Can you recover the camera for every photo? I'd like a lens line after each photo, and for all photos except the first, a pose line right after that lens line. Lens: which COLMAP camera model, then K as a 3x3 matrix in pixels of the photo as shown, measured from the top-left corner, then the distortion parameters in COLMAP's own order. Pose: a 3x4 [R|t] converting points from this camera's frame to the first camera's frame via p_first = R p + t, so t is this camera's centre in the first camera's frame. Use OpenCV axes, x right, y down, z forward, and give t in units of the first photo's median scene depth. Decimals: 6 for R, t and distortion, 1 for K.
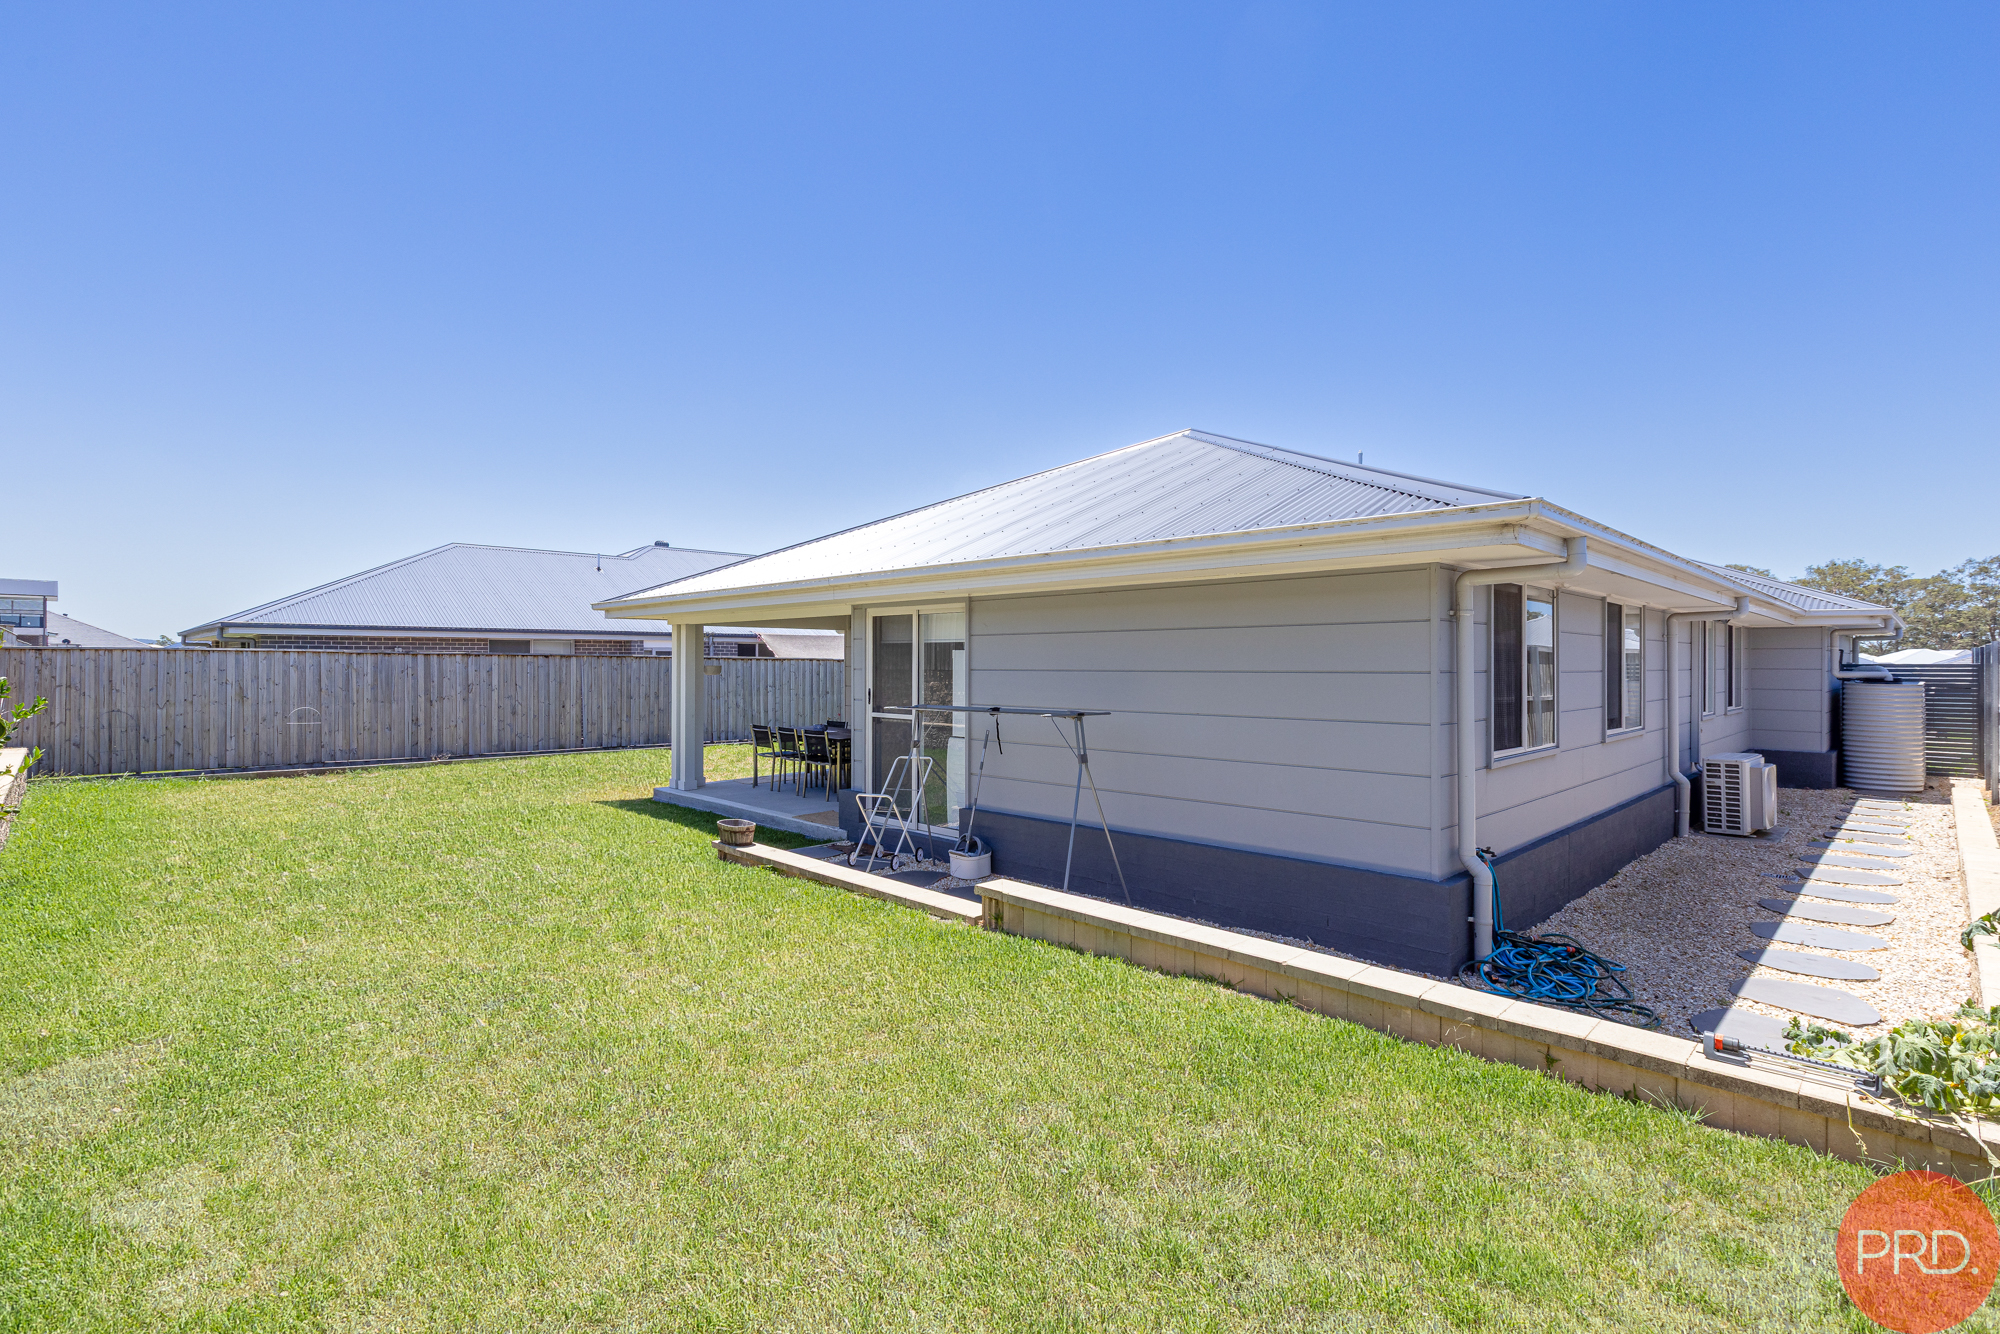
lens RADIAL K [[922.9, 0, 994.9], [0, 922.9, 669.8], [0, 0, 1]] dist [0.017243, -0.005078]
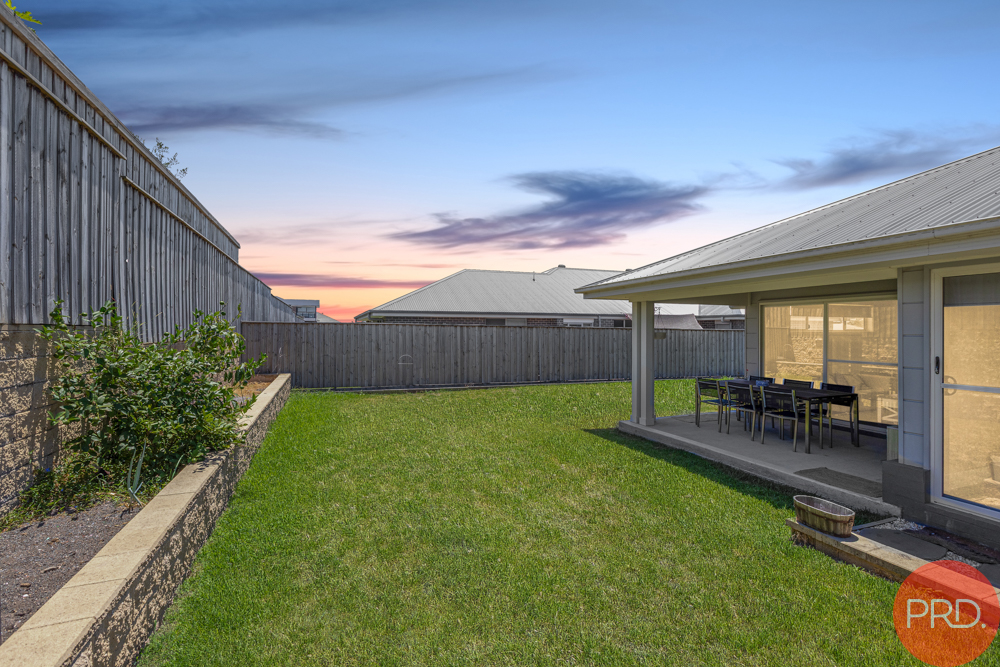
lens RADIAL K [[461.5, 0, 503.3], [0, 461.5, 331.7], [0, 0, 1]] dist [0.017243, -0.005078]
pose [[0.916807, 0.001033, -0.399329, -0.195742], [-0.004505, 0.999960, -0.007757, 0.000939], [0.399304, 0.008911, 0.916775, 0.234362]]
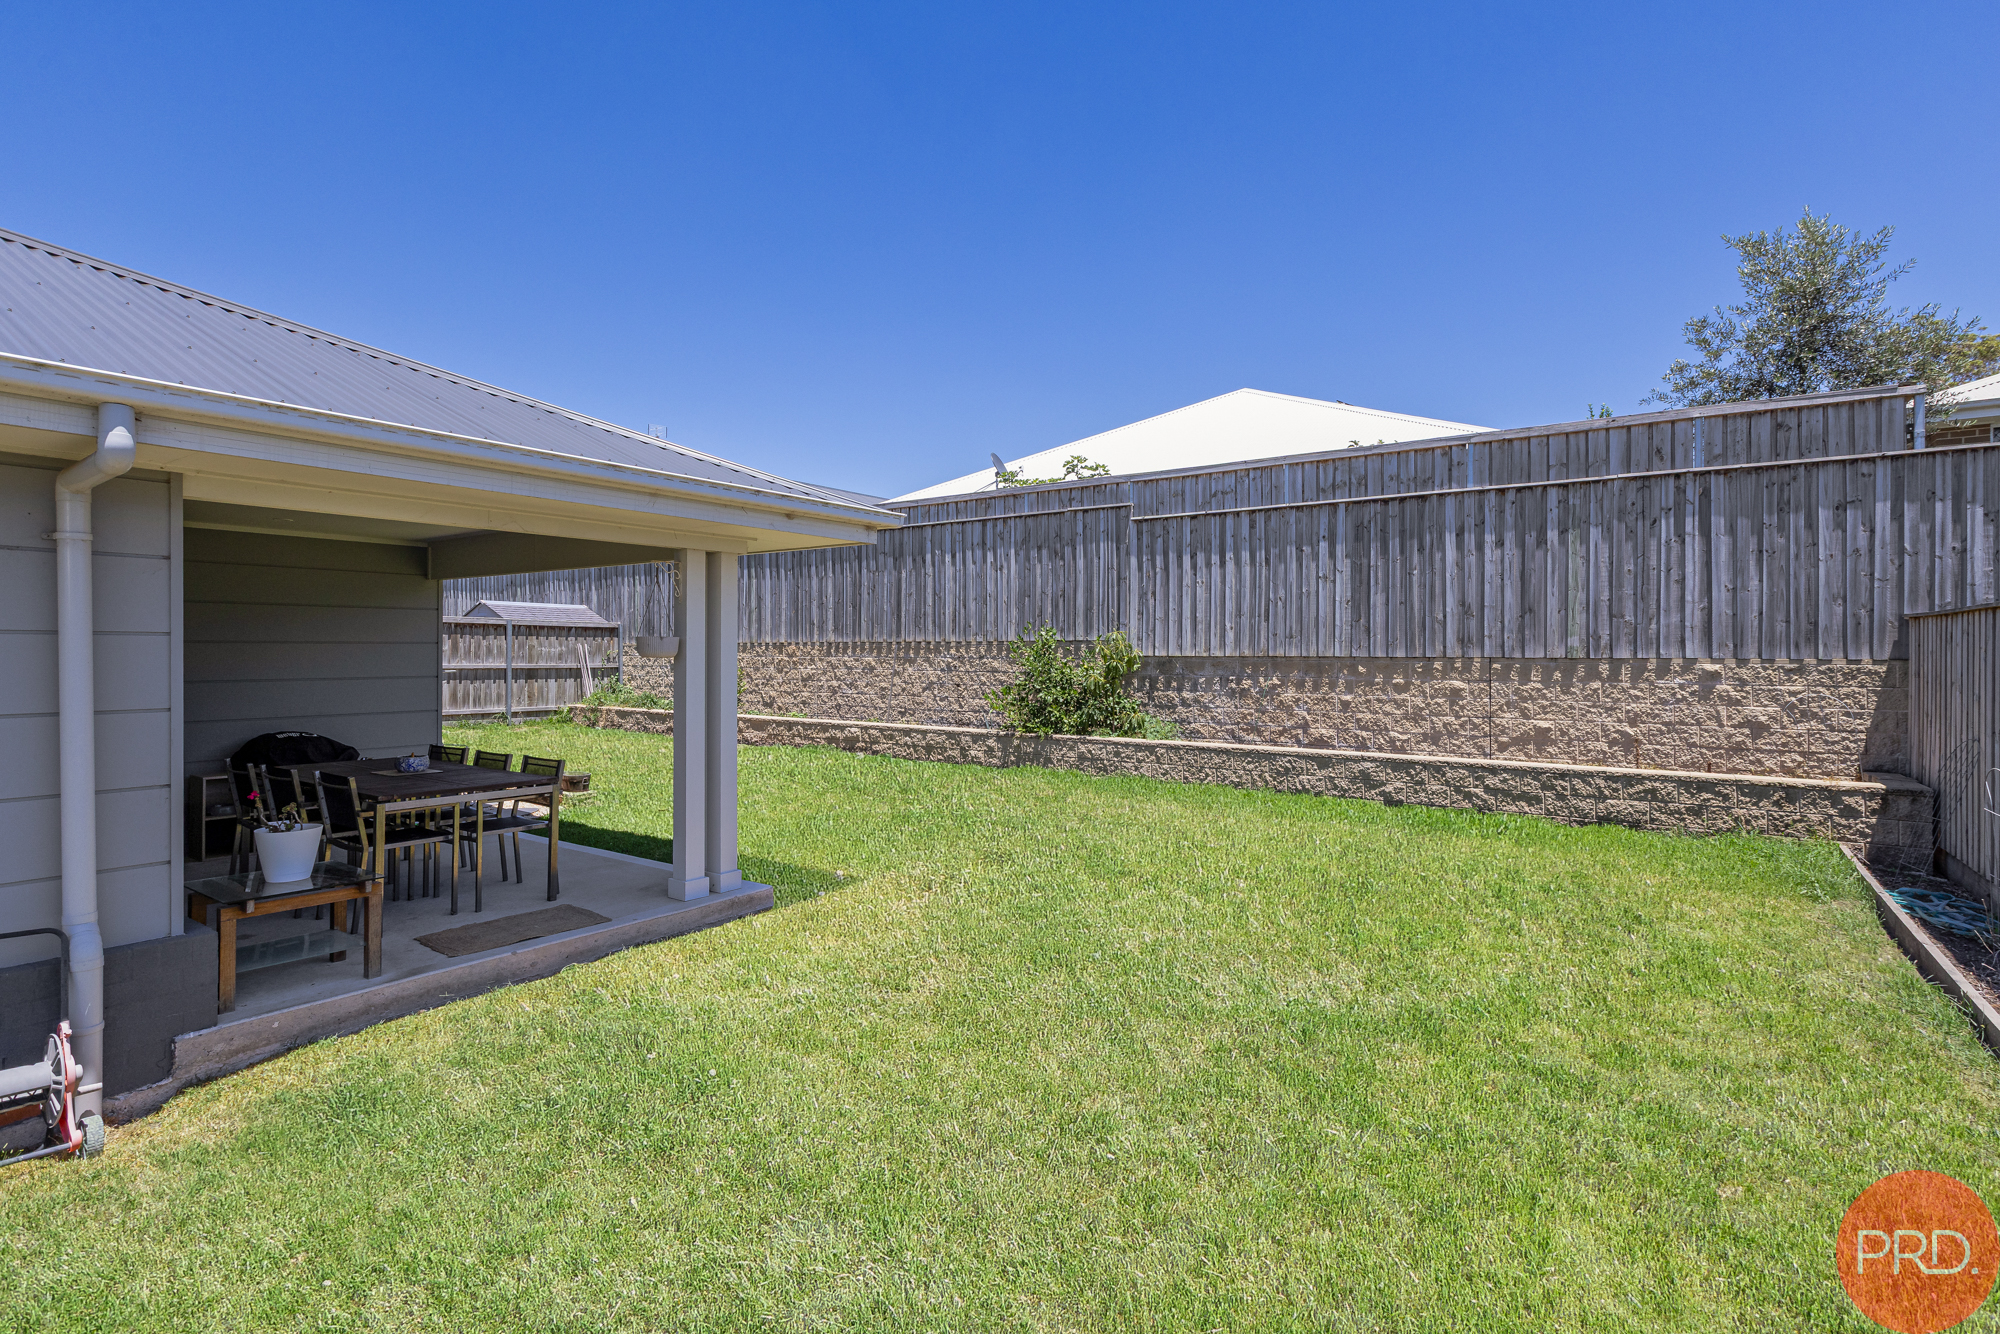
lens RADIAL K [[922.9, 0, 1030.9], [0, 922.9, 648.7], [0, 0, 1]] dist [0.017243, -0.005078]
pose [[-0.978015, -0.004996, -0.208472, -0.313409], [-0.006031, 0.999972, 0.004330, 0.000308], [0.208445, 0.005492, -0.978019, 1.163765]]
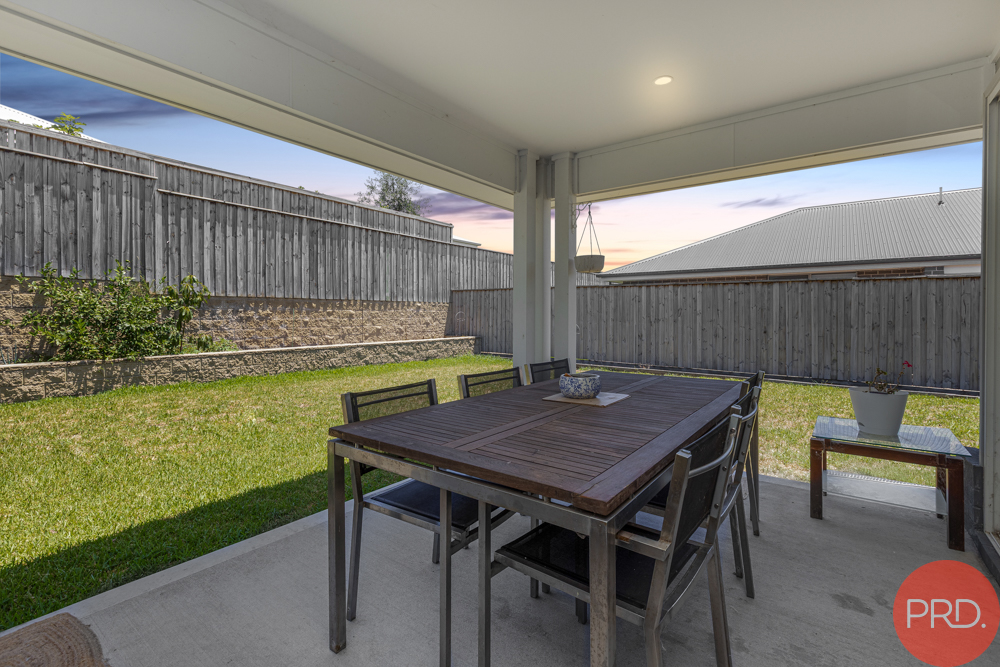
lens RADIAL K [[461.5, 0, 489.5], [0, 461.5, 311.3], [0, 0, 1]] dist [0.017243, -0.005078]
pose [[0.132724, -0.004222, -0.991144, -0.003669], [-0.011964, 0.999911, -0.005861, 0.026499], [0.991081, 0.012636, 0.132662, 0.723397]]
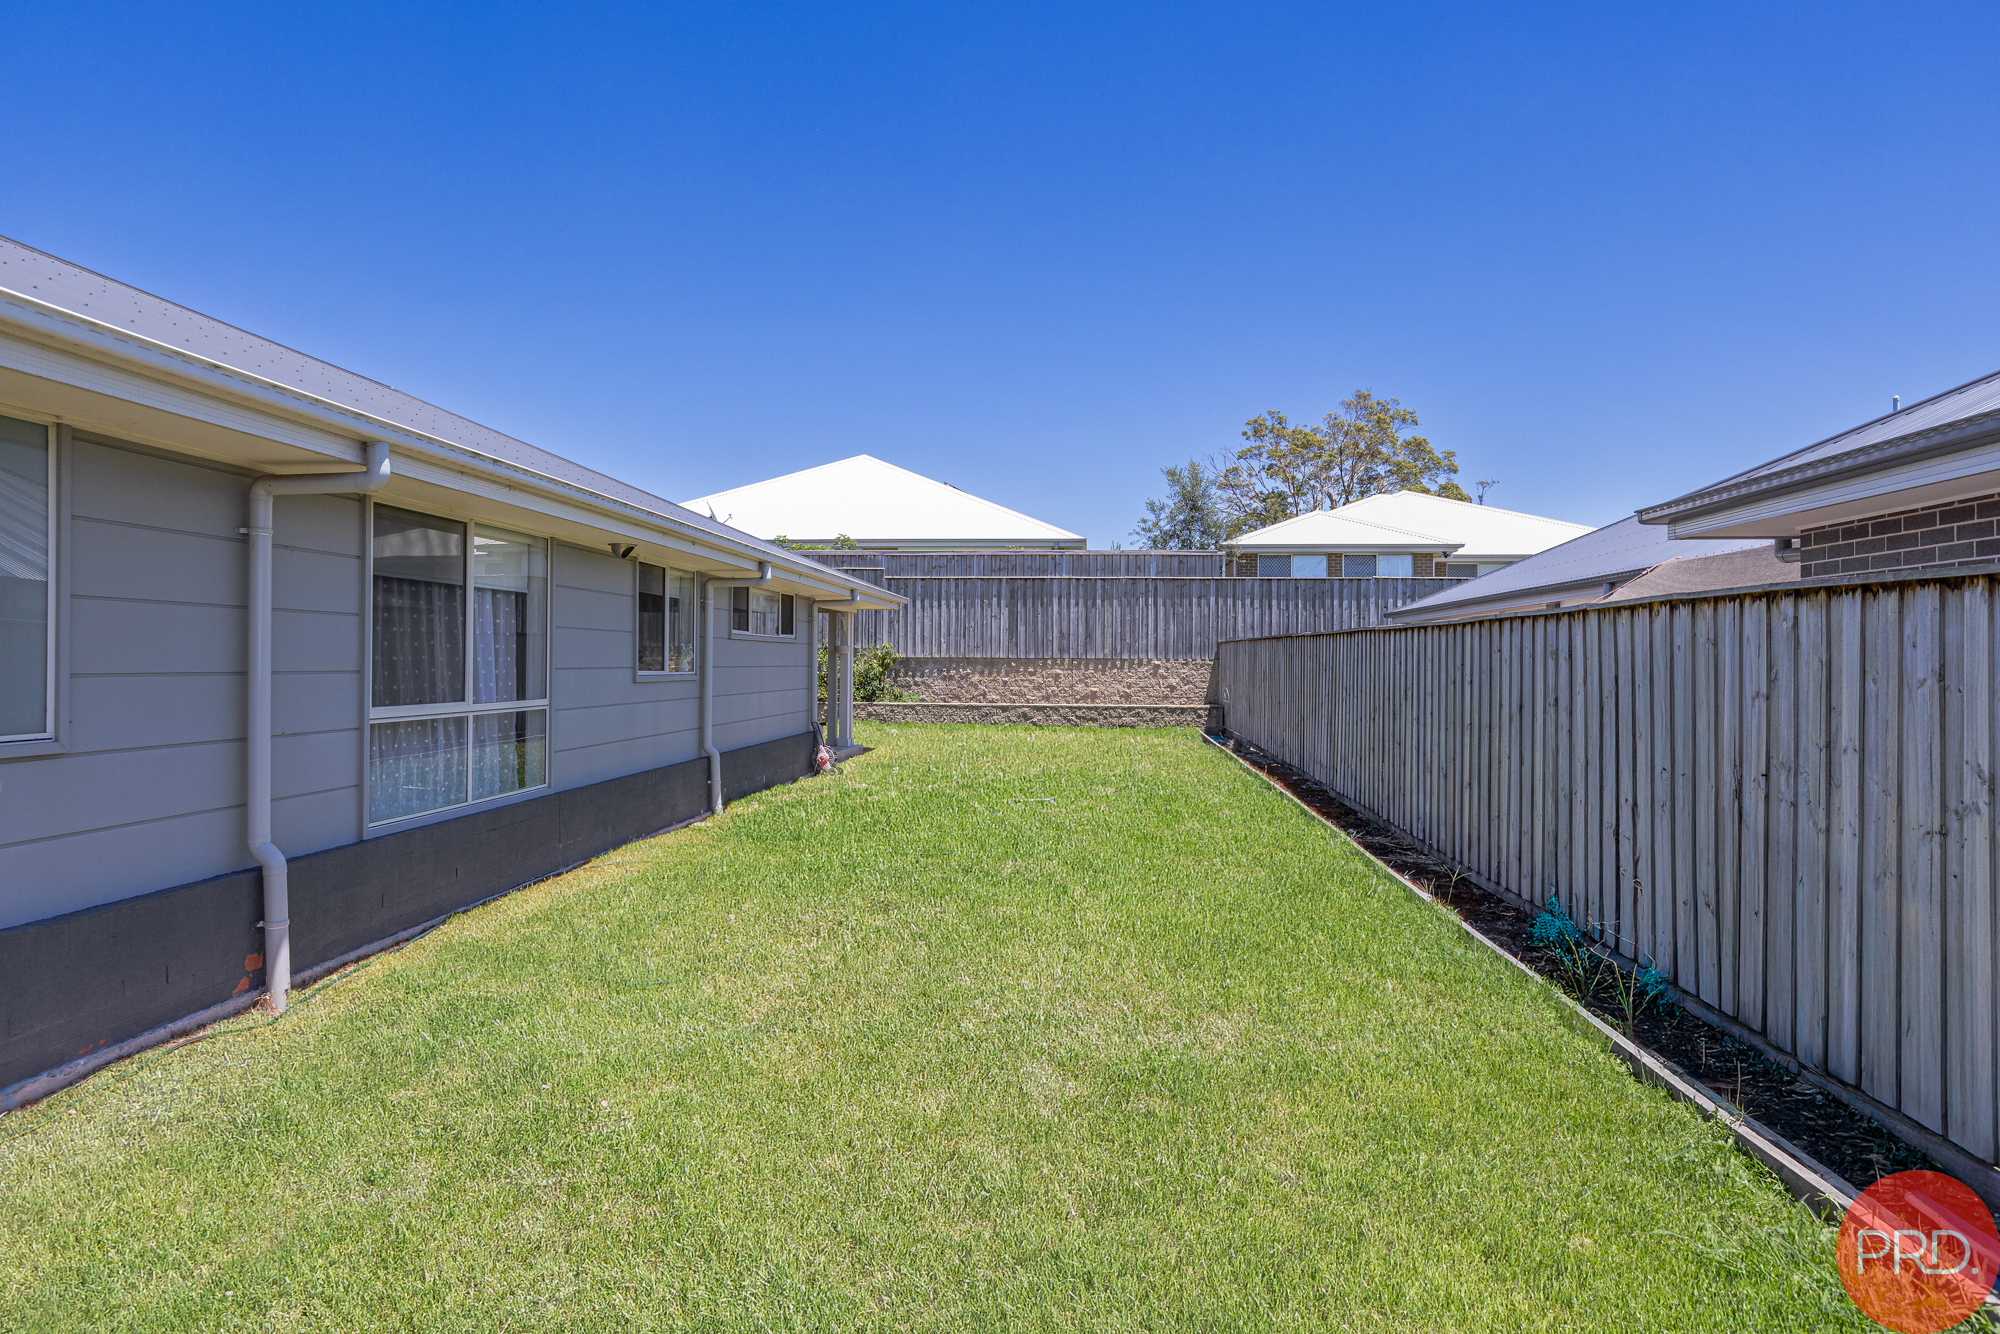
lens RADIAL K [[1104.1, 0, 987.4], [0, 1104.1, 664.5], [0, 0, 1]] dist [-0.001379, -0.000562]
pose [[-0.762292, -0.005341, -0.647211, 0.349568], [-0.013823, 0.999872, 0.008030, 0.004794], [0.647086, 0.015067, -0.762268, 1.725117]]
